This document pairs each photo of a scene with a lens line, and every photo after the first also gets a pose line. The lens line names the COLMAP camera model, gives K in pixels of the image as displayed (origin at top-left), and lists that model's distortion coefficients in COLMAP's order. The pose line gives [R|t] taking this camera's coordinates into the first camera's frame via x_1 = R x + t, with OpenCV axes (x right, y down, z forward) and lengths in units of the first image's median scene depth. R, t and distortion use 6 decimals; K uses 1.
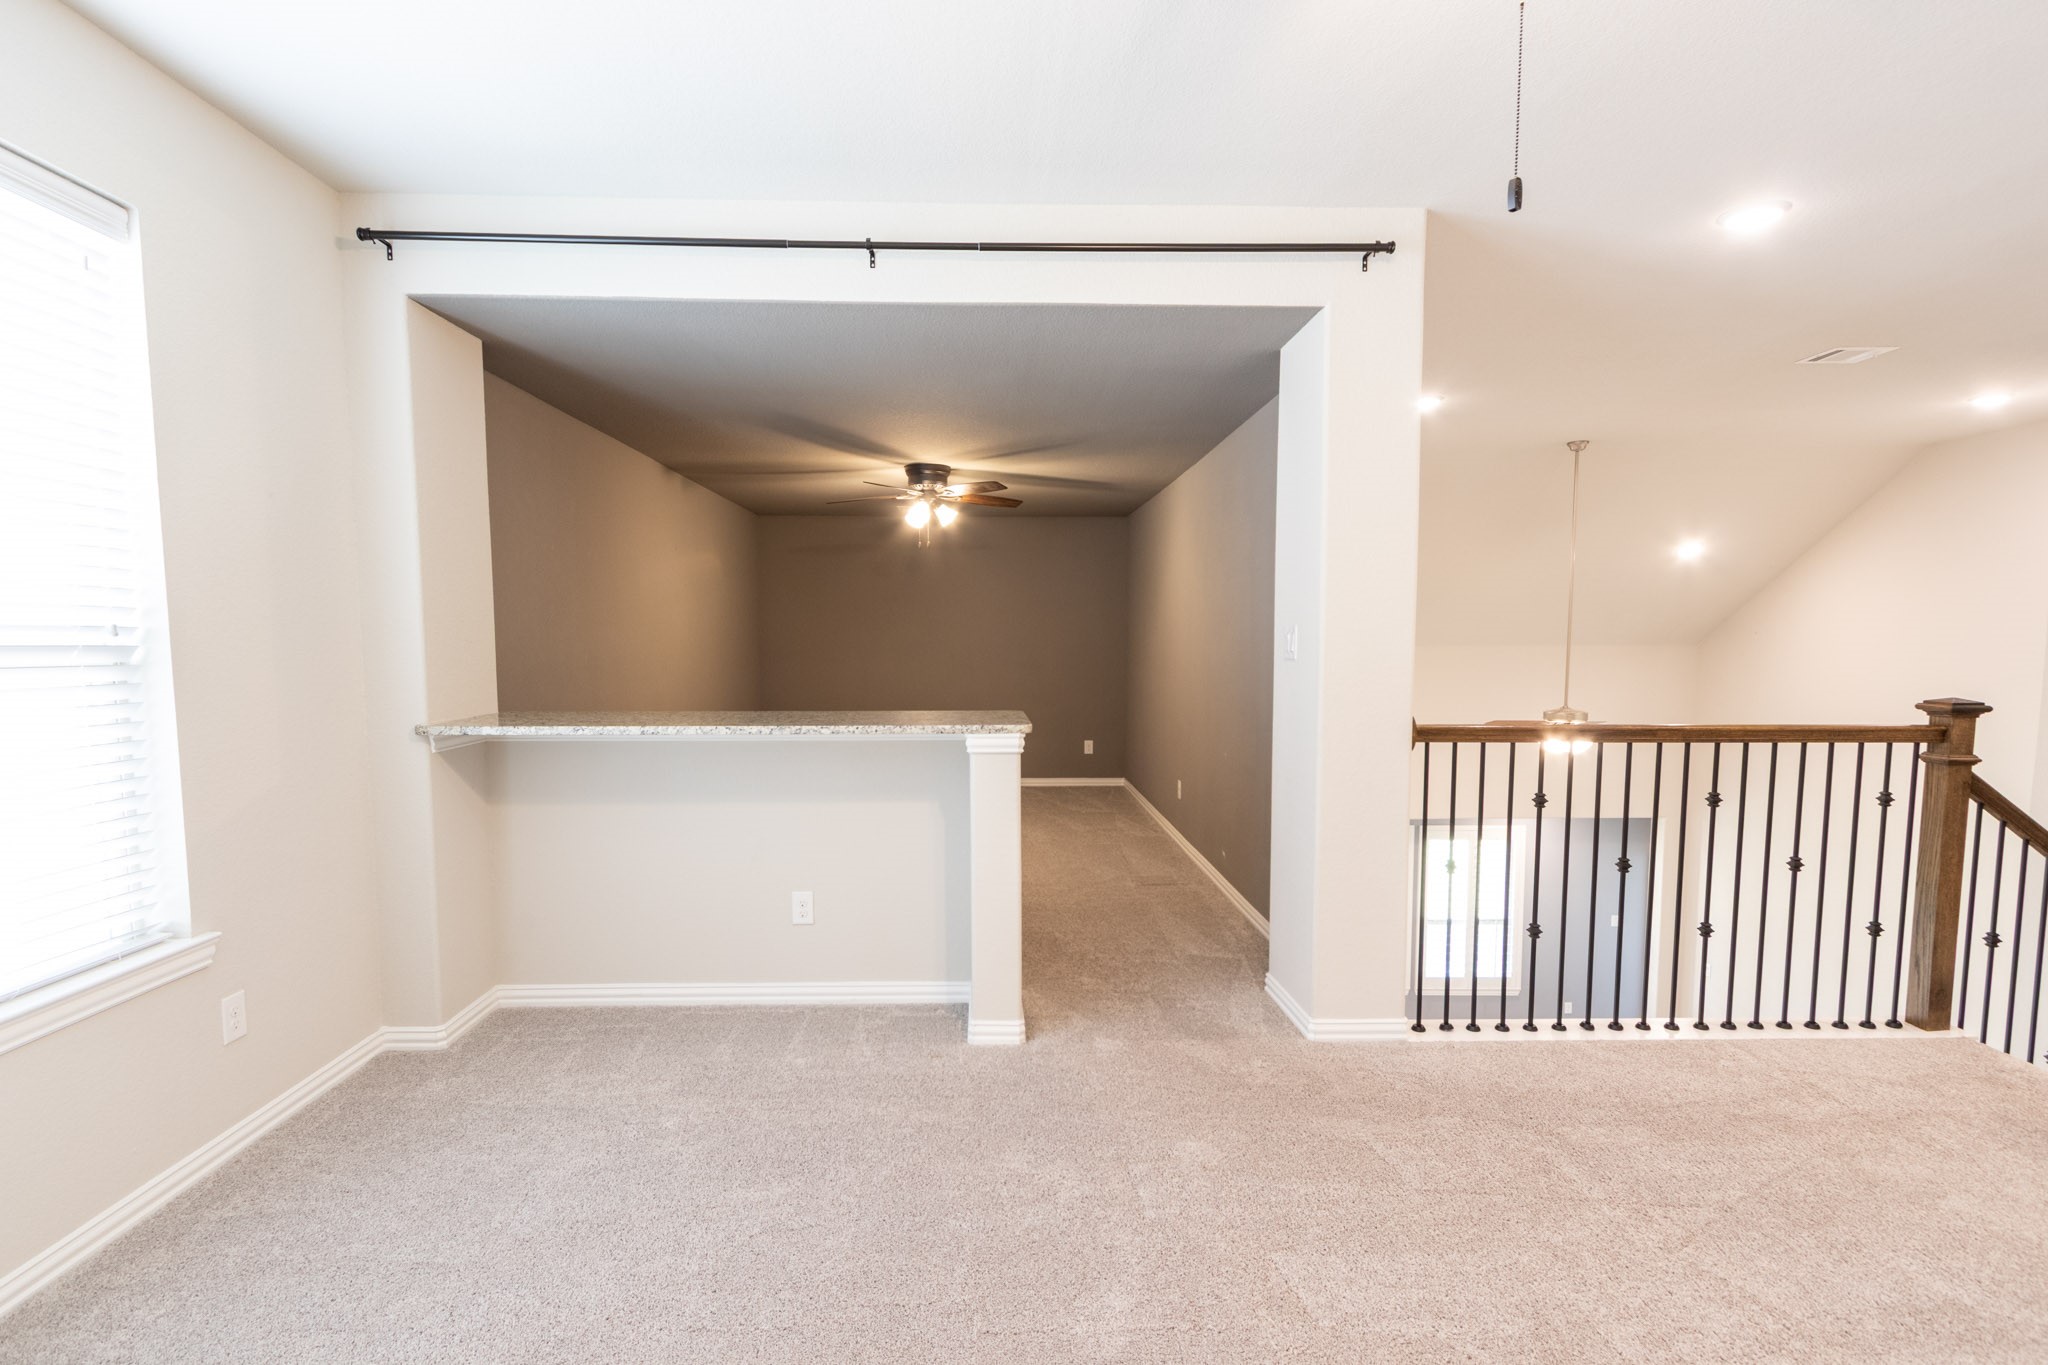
lens RADIAL K [[973.9, 0, 1007.6], [0, 973.9, 711.7], [0, 0, 1]] dist [0.005394, -0.001111]
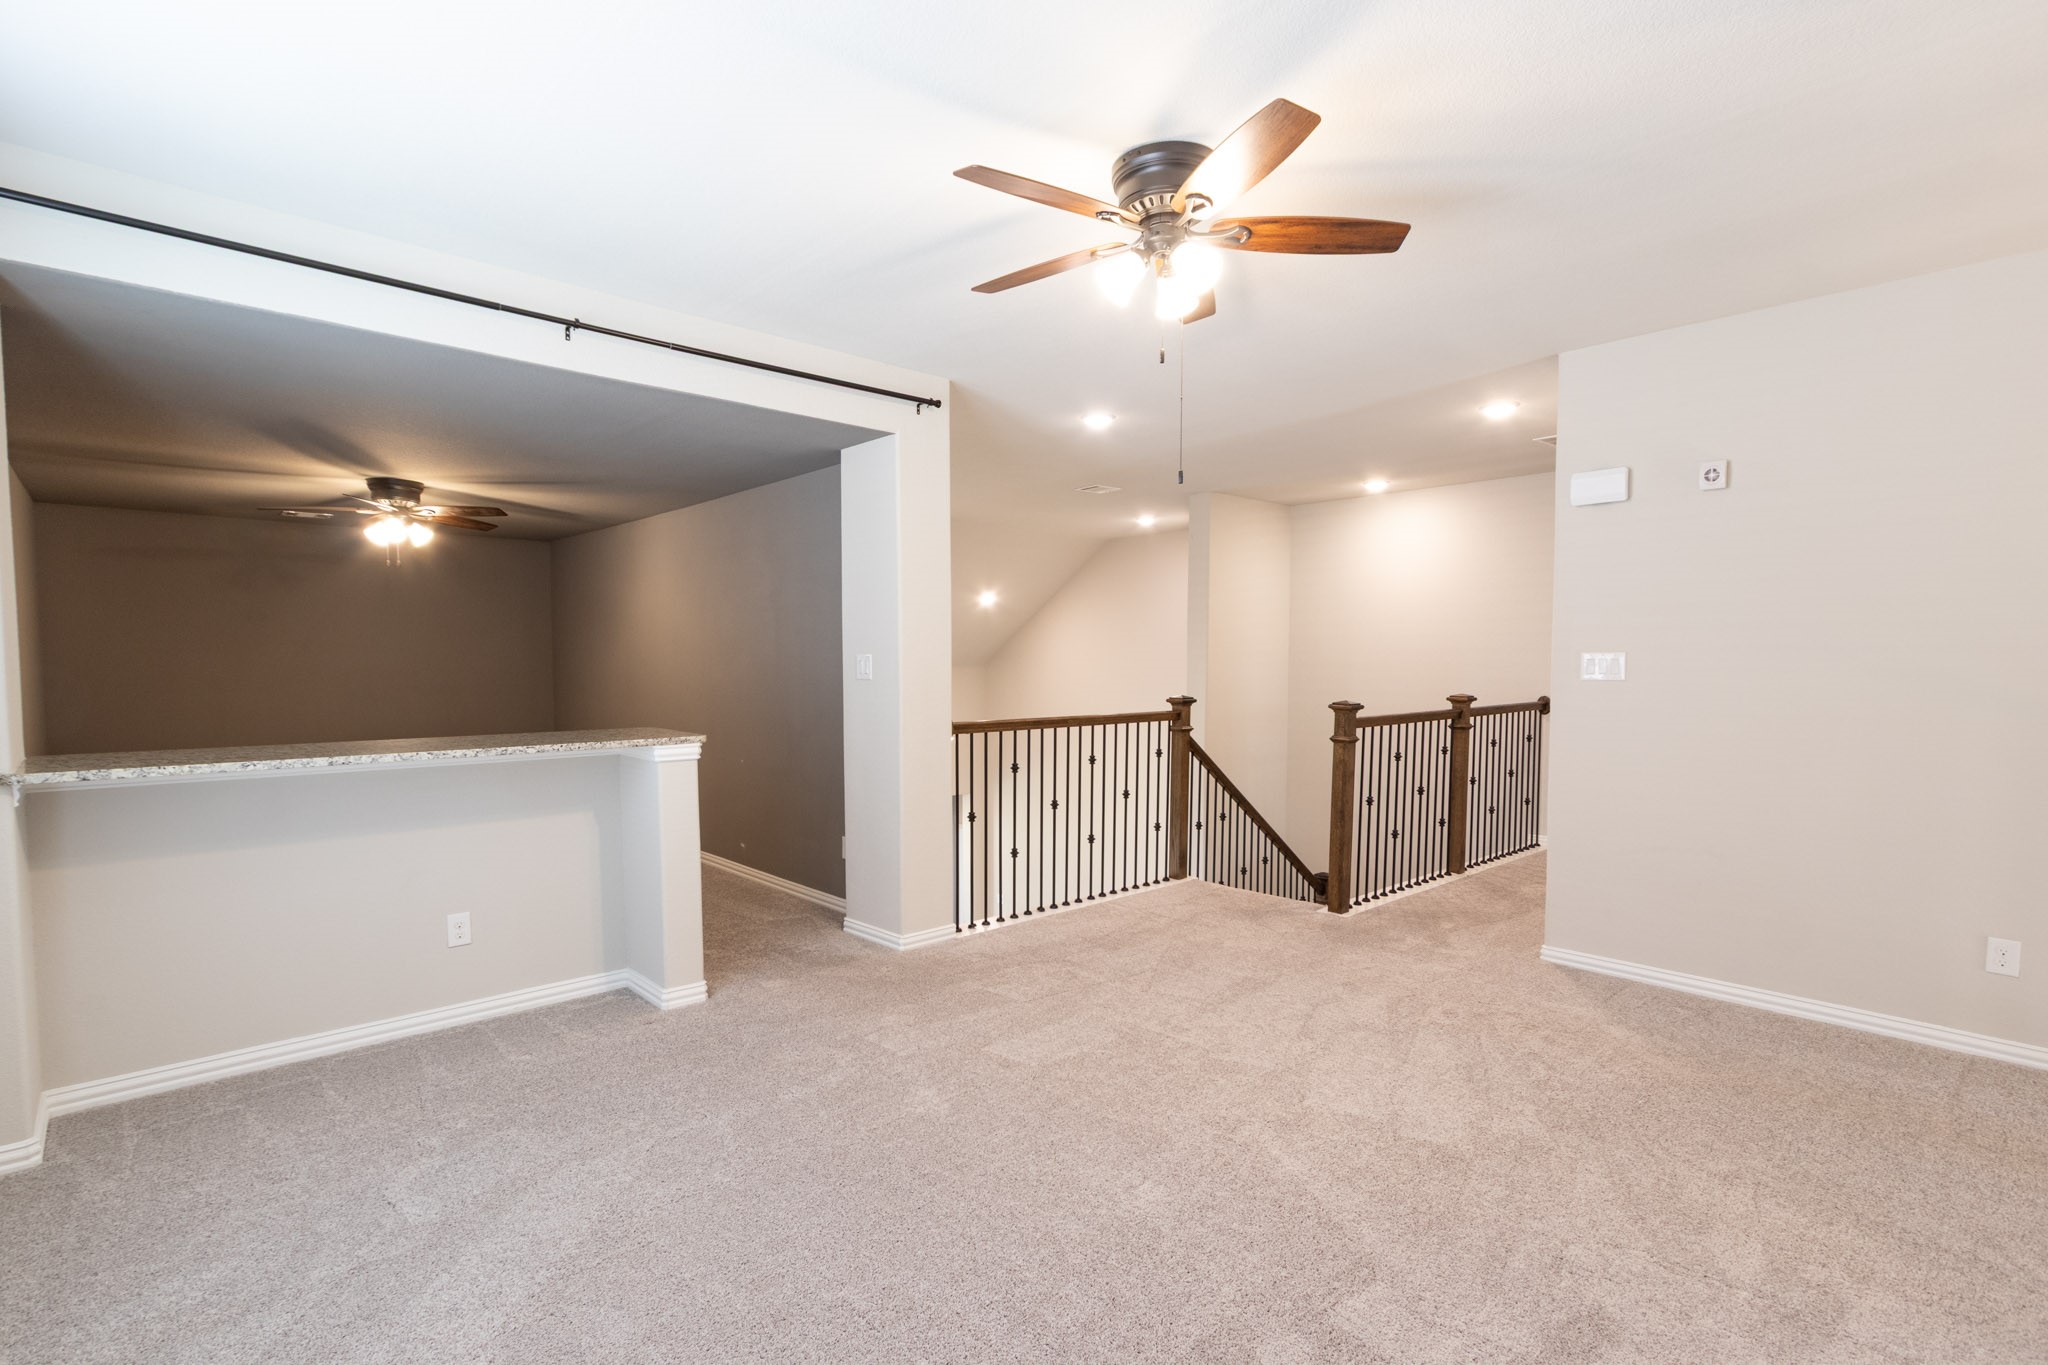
lens RADIAL K [[973.9, 0, 1007.6], [0, 973.9, 711.7], [0, 0, 1]] dist [0.005394, -0.001111]
pose [[0.754963, -0.035347, 0.654814, -0.468914], [0.049771, 0.998755, -0.003470, 0.006344], [-0.653876, 0.035211, 0.755782, -0.165452]]
